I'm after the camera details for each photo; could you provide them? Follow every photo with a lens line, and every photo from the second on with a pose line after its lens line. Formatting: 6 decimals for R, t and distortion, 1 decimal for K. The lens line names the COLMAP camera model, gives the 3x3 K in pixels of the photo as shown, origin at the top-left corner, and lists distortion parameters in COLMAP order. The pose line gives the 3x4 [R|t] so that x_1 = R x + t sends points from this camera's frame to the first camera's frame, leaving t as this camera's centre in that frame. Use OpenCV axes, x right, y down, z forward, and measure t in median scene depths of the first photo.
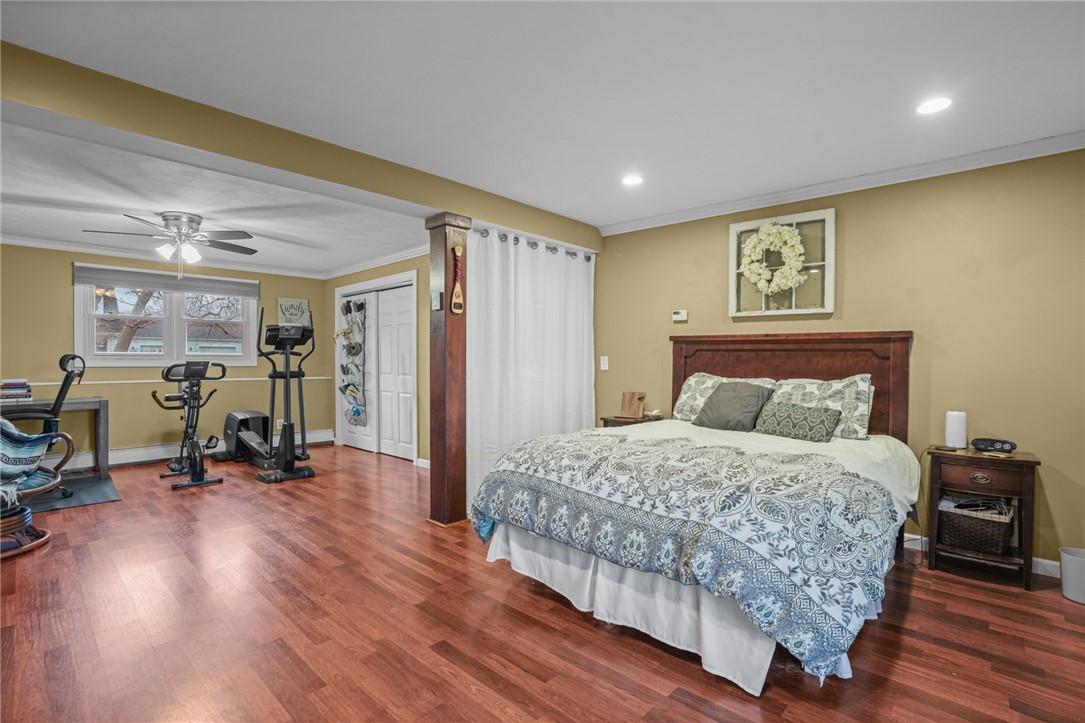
lens RADIAL K [[518.8, 0, 526.8], [0, 518.8, 362.0], [0, 0, 1]] dist [-0.003678, -0.000388]
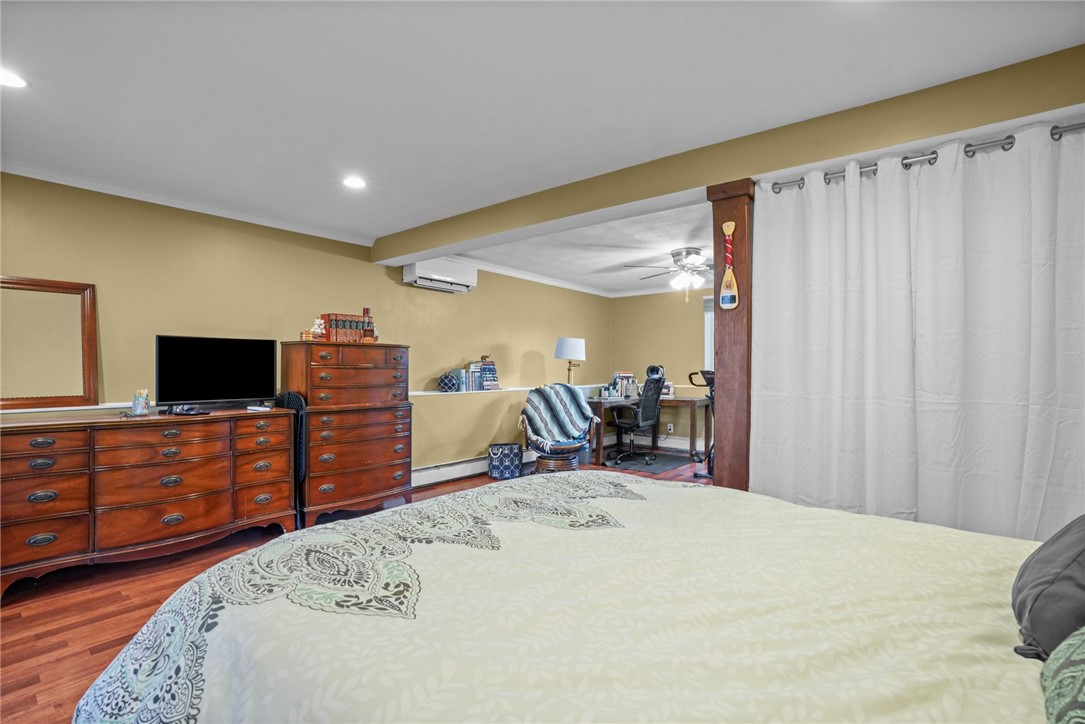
lens RADIAL K [[507.1, 0, 546.2], [0, 507.1, 368.4], [0, 0, 1]] dist [-0.000344, -0.000050]
pose [[0.124512, 0.000999, -0.992218, 0.356506], [-0.003668, 0.999993, 0.000547, -0.003411], [0.992211, 0.003571, 0.124515, 0.392019]]
